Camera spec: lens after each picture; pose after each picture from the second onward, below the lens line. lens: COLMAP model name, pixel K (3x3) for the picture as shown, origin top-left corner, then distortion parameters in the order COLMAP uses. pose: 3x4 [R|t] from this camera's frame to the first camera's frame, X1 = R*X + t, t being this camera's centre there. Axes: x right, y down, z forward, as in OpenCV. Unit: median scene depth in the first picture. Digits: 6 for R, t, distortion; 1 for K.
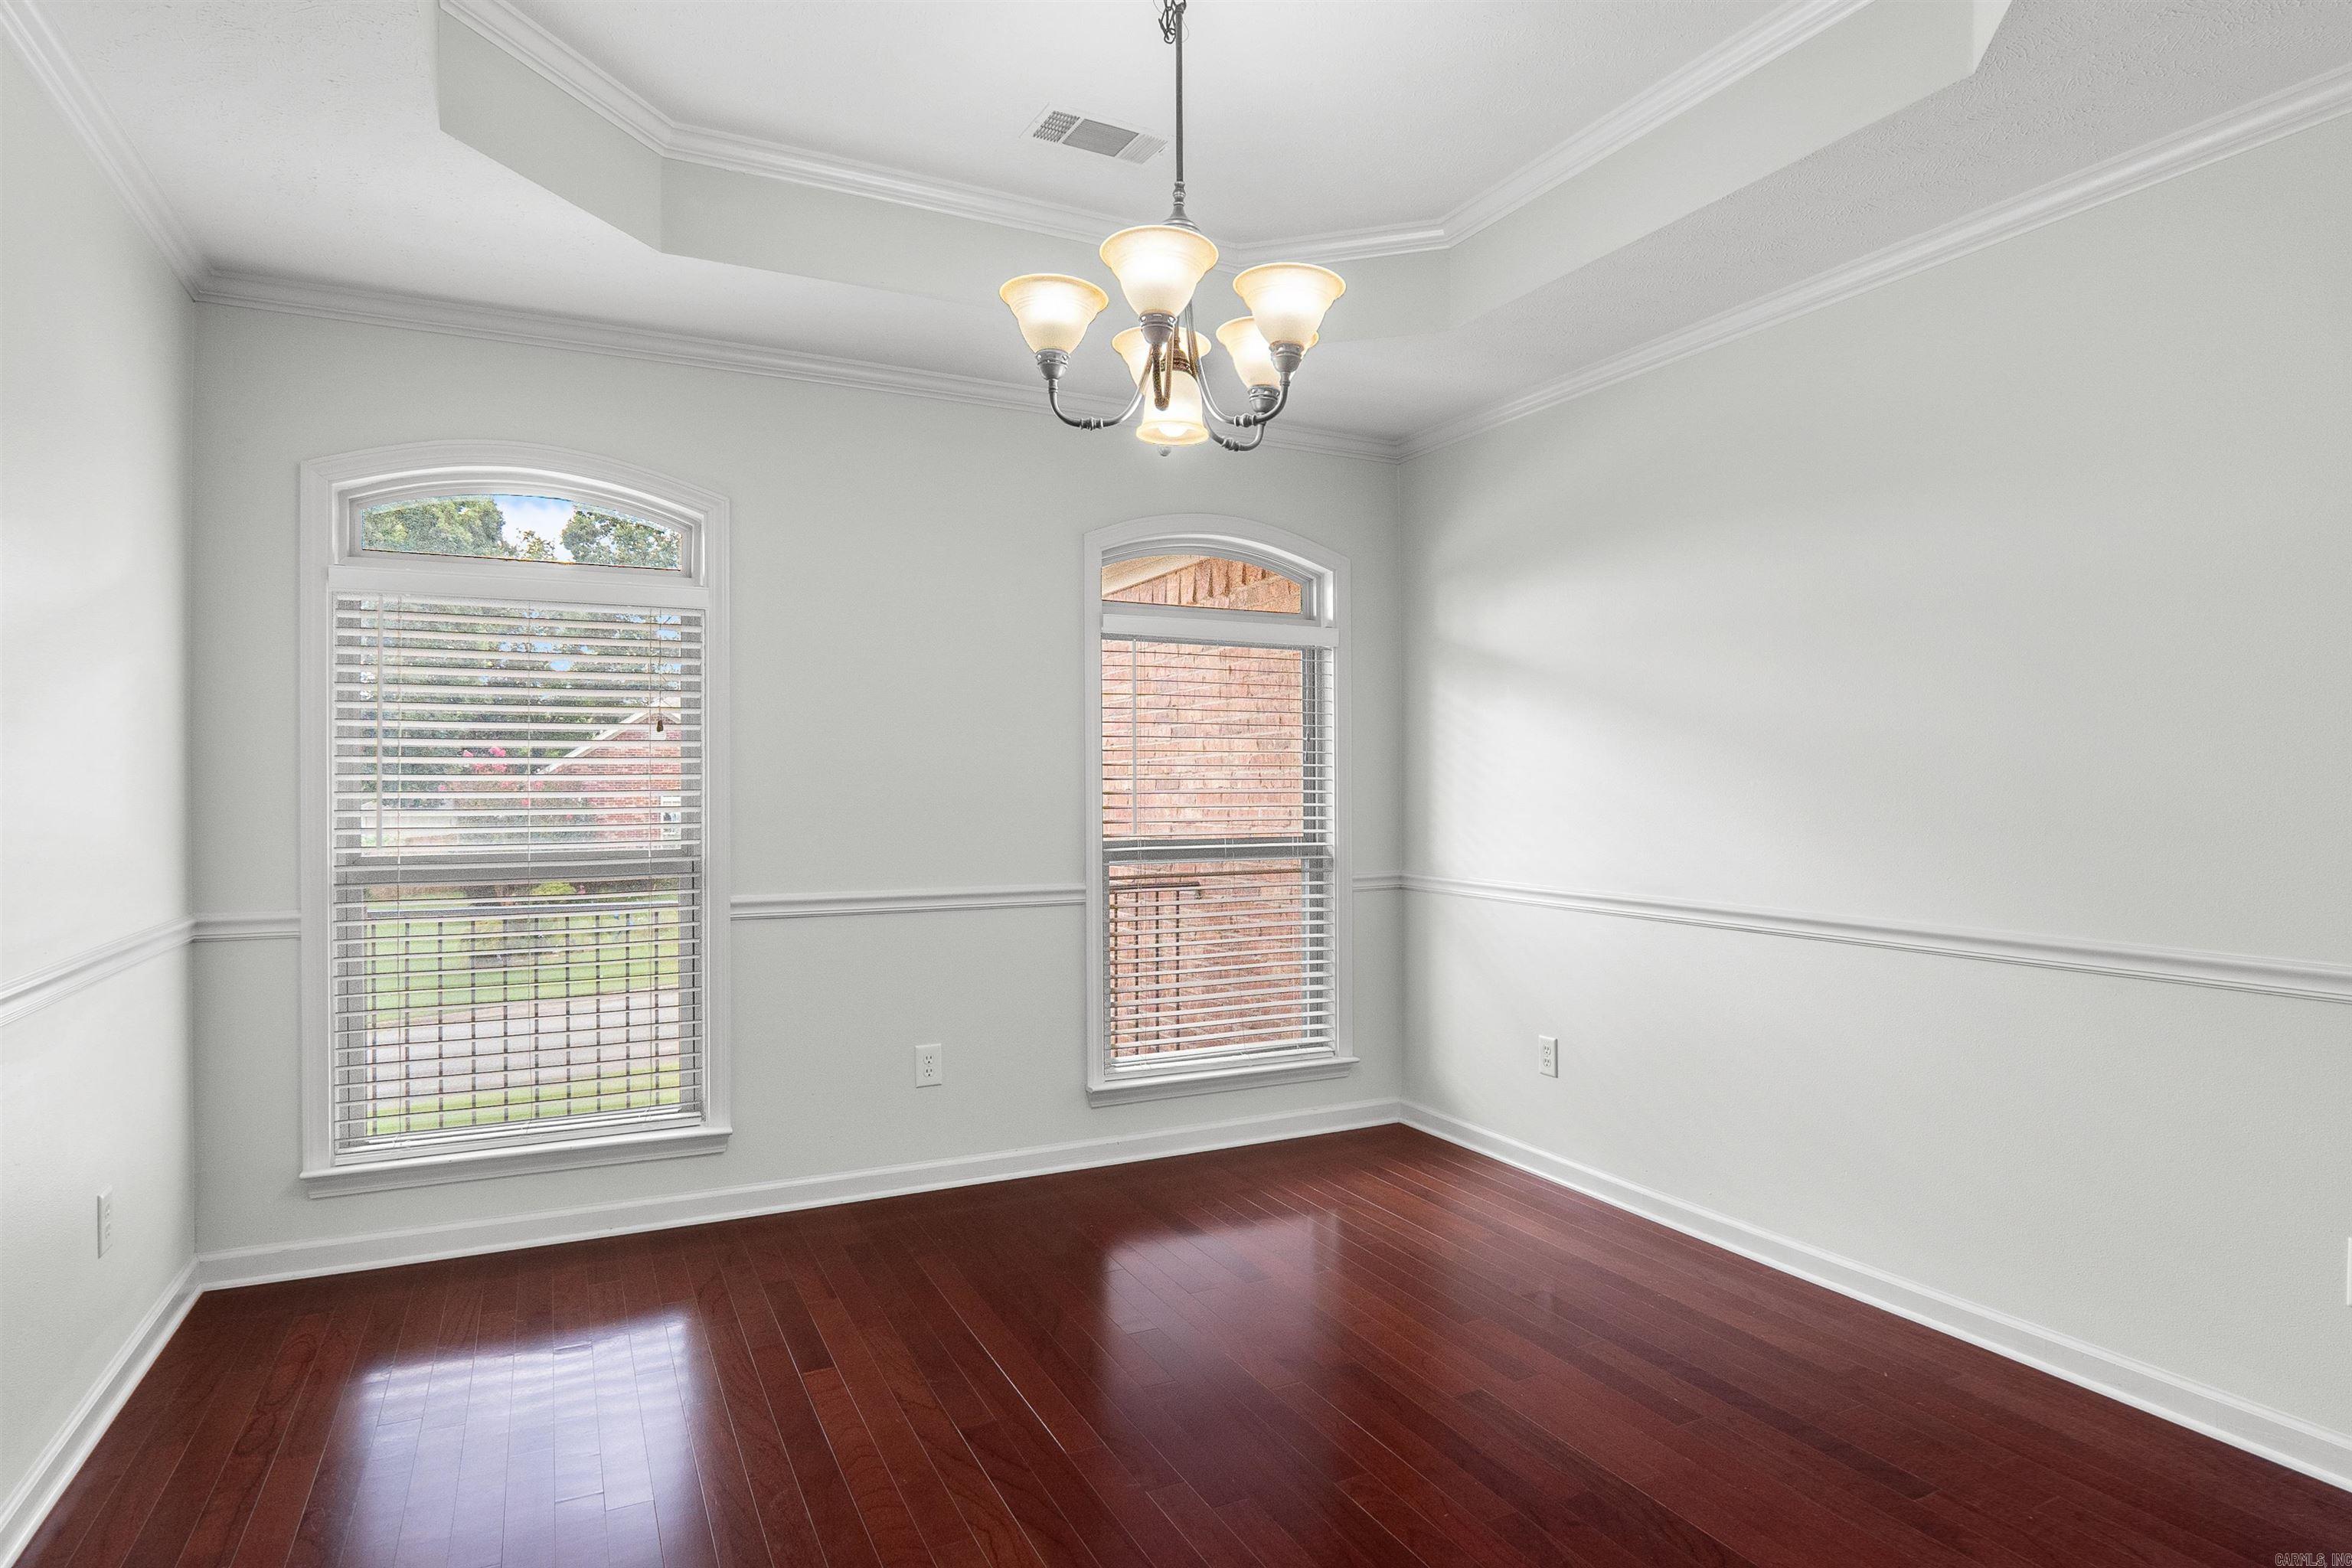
lens RADIAL K [[1281.4, 0, 1187.4], [0, 1281.4, 798.1], [0, 0, 1]] dist [-0.032401, 0.001820]
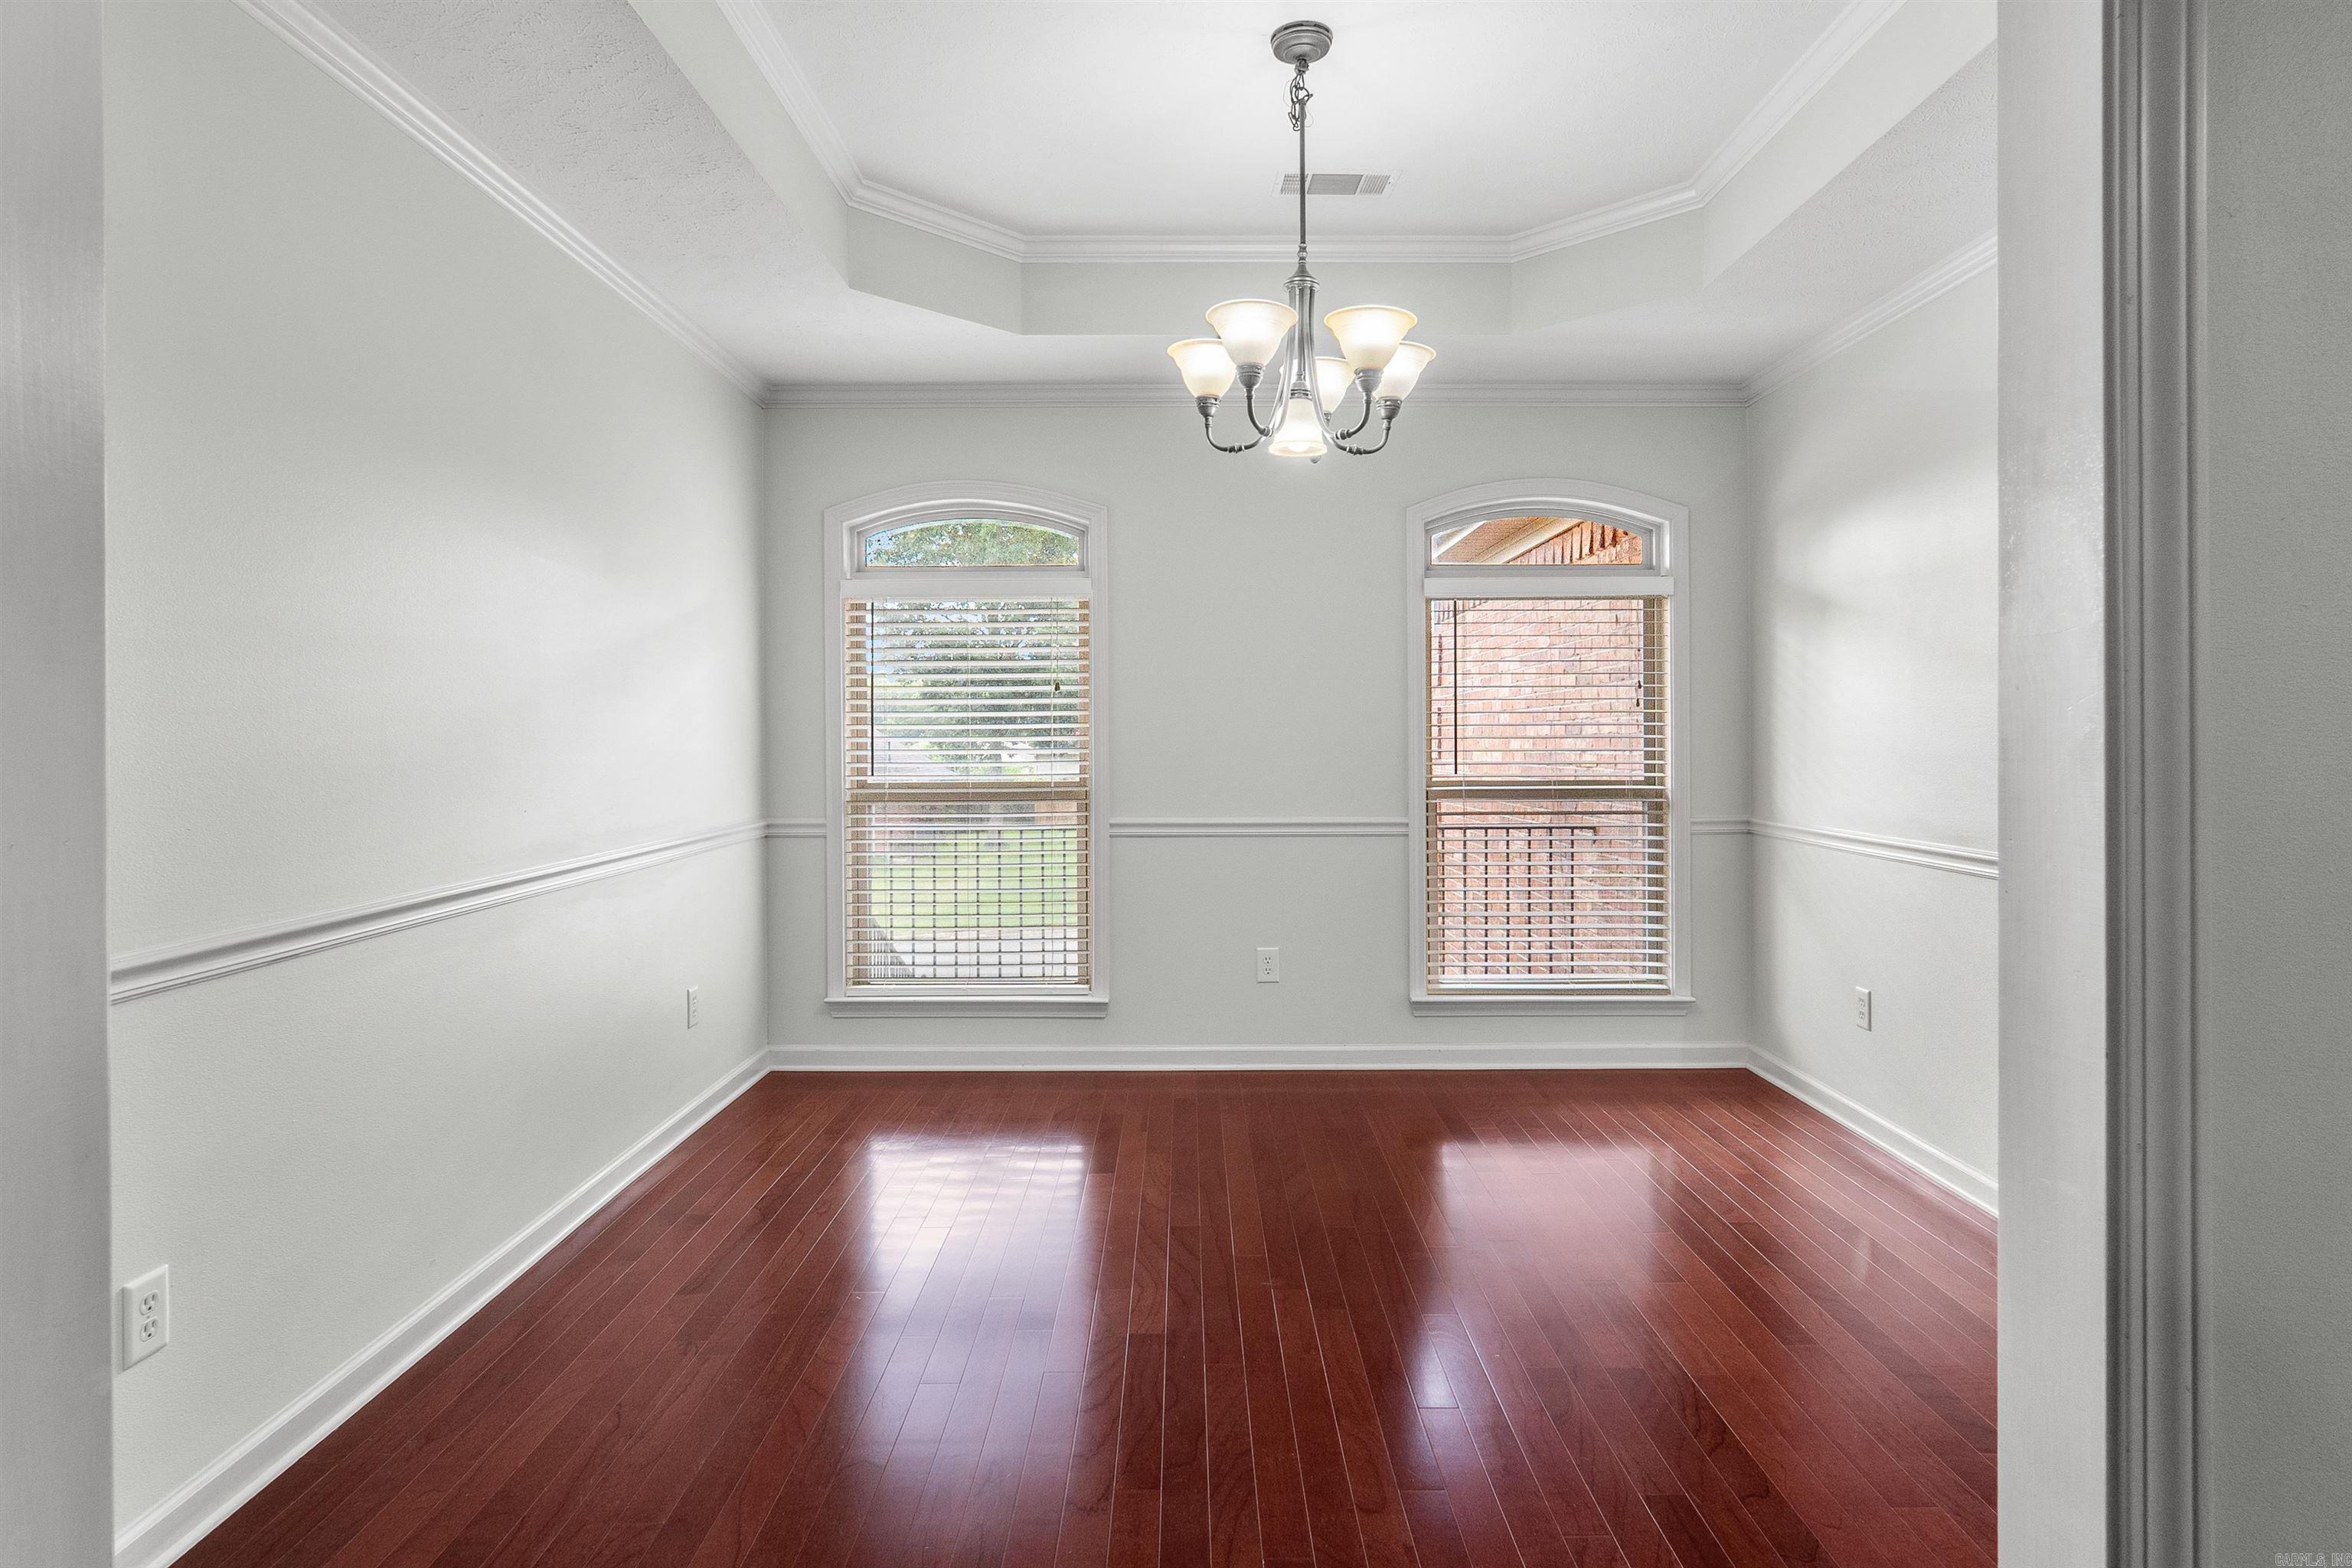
lens RADIAL K [[1259.6, 0, 1182.4], [0, 1259.6, 759.6], [0, 0, 1]] dist [-0.017592, 0.010186]
pose [[0.890072, 0.007291, -0.455762, 0.267959], [-0.001717, 0.999919, 0.012642, 0.001667], [0.455817, -0.010470, 0.890012, -0.088075]]
